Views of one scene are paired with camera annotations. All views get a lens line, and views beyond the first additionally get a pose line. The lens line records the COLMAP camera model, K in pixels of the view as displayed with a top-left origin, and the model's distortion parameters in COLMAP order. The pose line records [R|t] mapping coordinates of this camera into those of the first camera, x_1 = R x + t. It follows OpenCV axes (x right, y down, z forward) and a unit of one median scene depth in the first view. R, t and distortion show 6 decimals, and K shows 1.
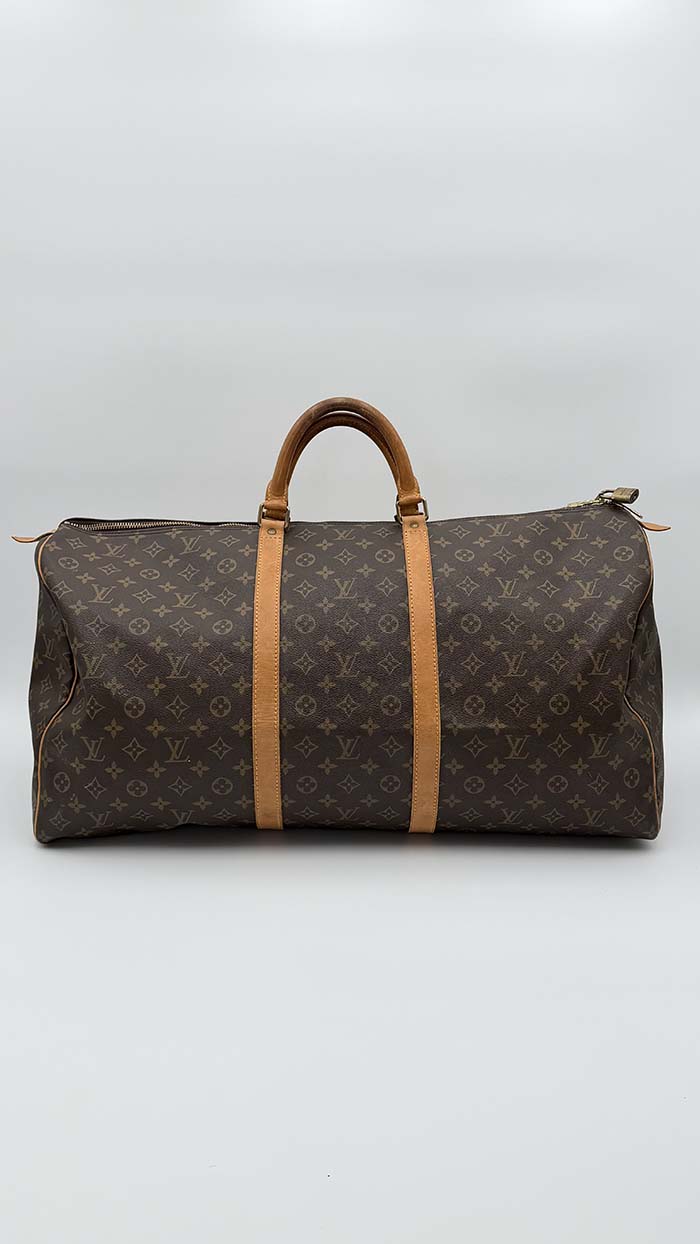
lens RADIAL K [[1194.5, 0, 361.5], [0, 1194.5, 620.7], [0, 0, 1]] dist [0.129180, -0.005744]
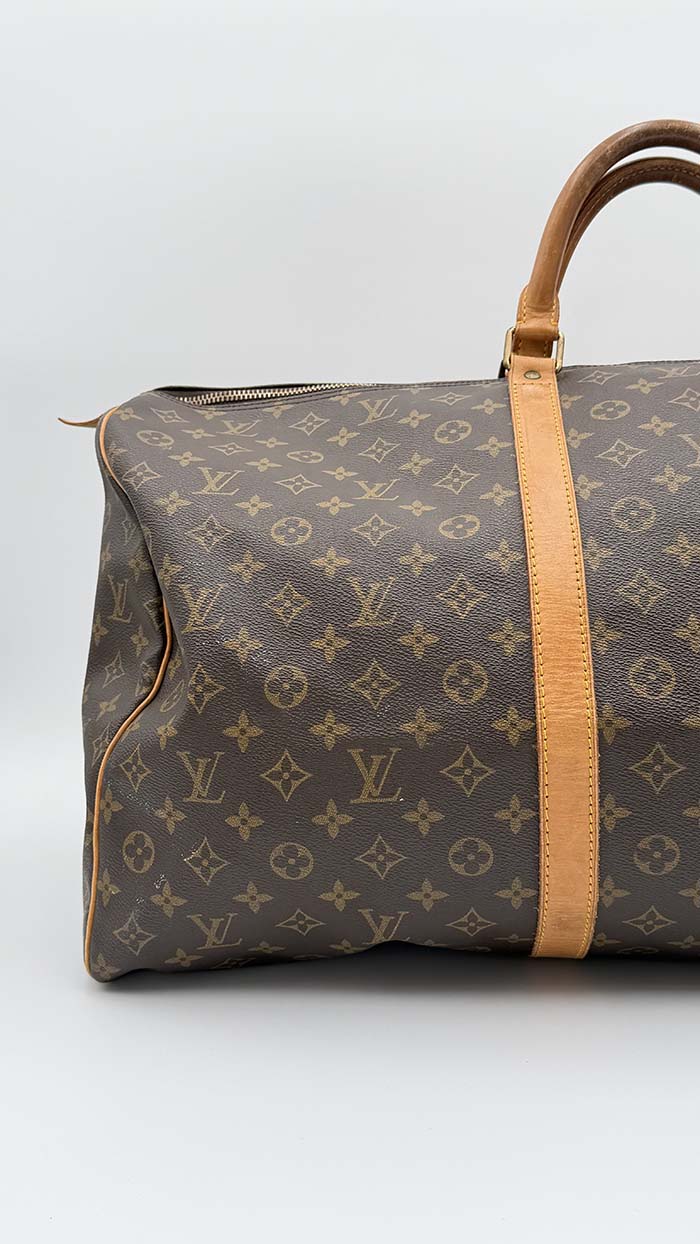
lens RADIAL K [[1194.5, 0, 343.2], [0, 1194.5, 616.8], [0, 0, 1]] dist [0.129180, -0.005744]
pose [[0.995126, -0.024918, -0.095408, -0.116850], [0.012995, 0.992246, -0.123607, 0.100918], [0.097748, 0.121764, 0.987734, 0.514084]]
